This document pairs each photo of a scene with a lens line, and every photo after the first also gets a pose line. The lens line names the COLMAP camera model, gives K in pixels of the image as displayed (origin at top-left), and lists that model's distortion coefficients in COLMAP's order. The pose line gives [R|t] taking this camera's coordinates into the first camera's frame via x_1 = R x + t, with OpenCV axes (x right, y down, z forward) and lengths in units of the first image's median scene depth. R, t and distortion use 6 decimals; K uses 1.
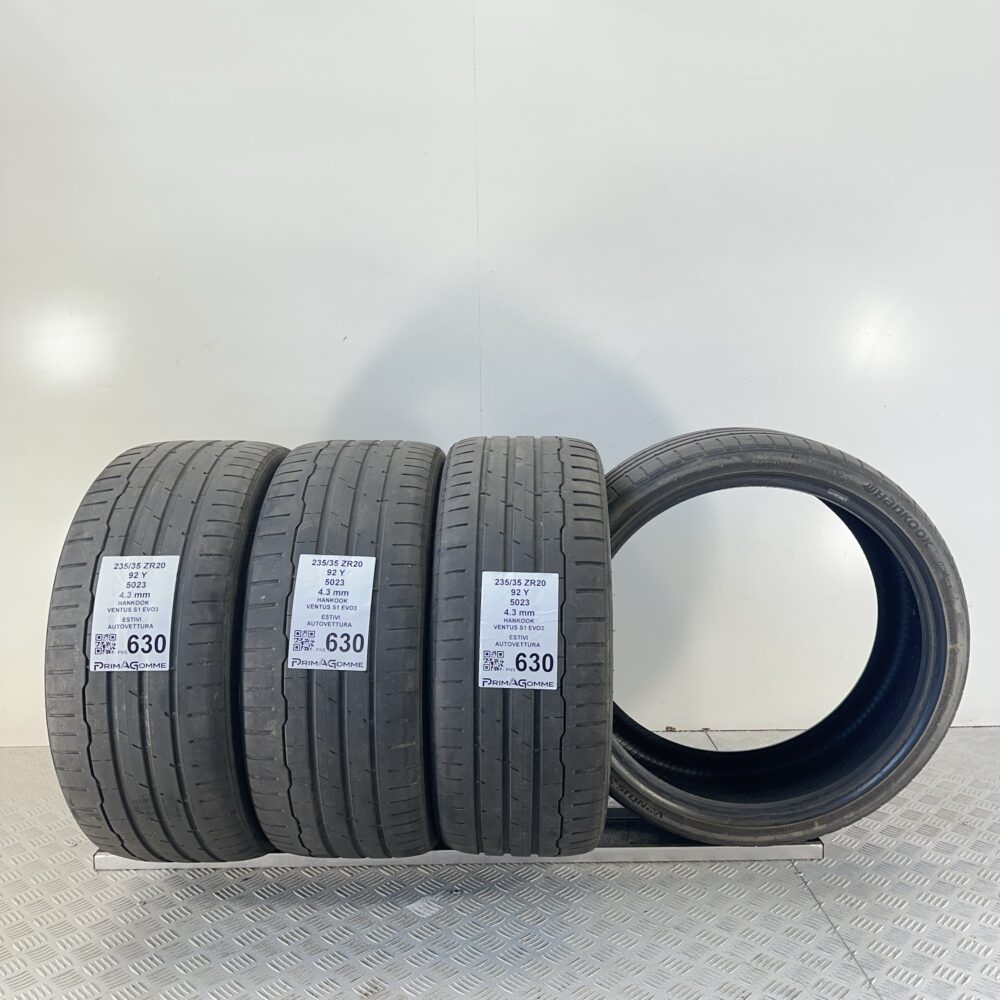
lens RADIAL K [[900.7, 0, 502.1], [0, 900.7, 498.8], [0, 0, 1]] dist [0.047647, -0.084594]
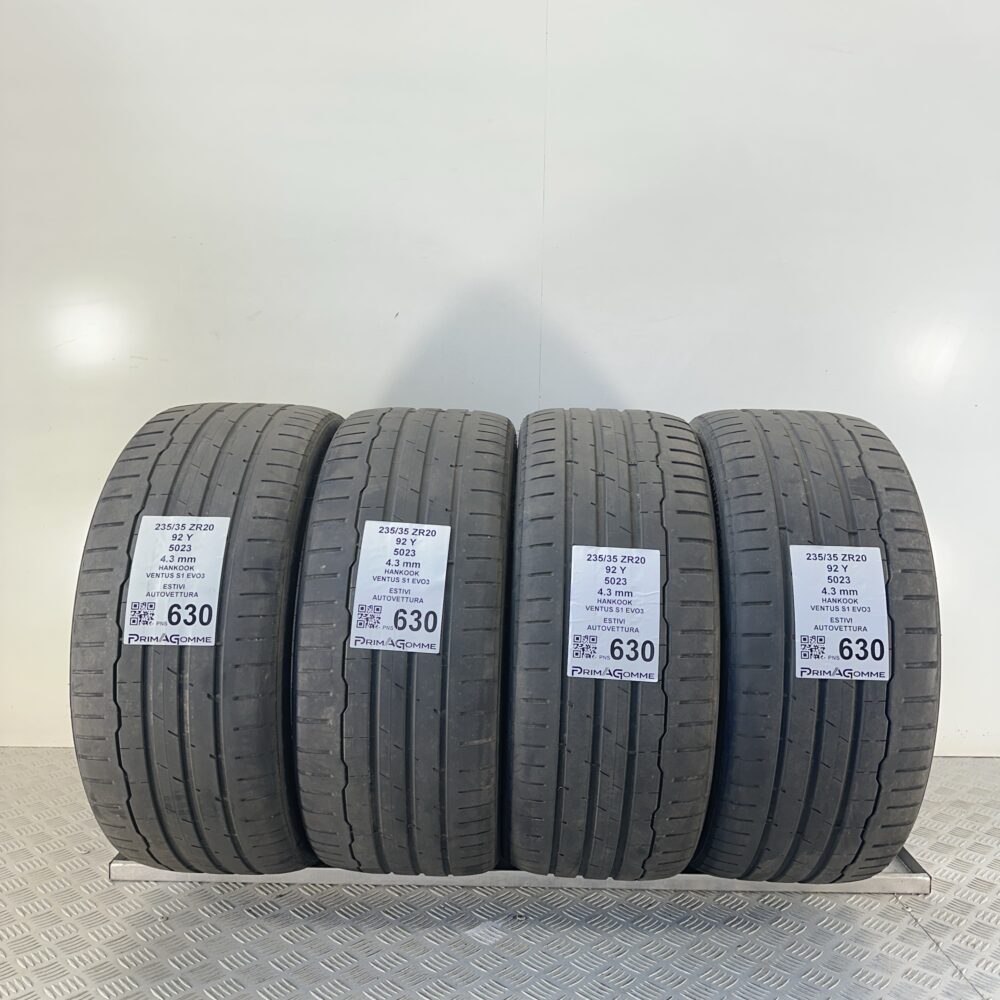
lens RADIAL K [[900.7, 0, 498.2], [0, 900.7, 504.2], [0, 0, 1]] dist [0.047647, -0.084594]
pose [[0.999541, 0.029774, -0.005573, -0.088758], [-0.029948, 0.998969, -0.034114, 0.071097], [0.004551, 0.034265, 0.999402, 0.118751]]
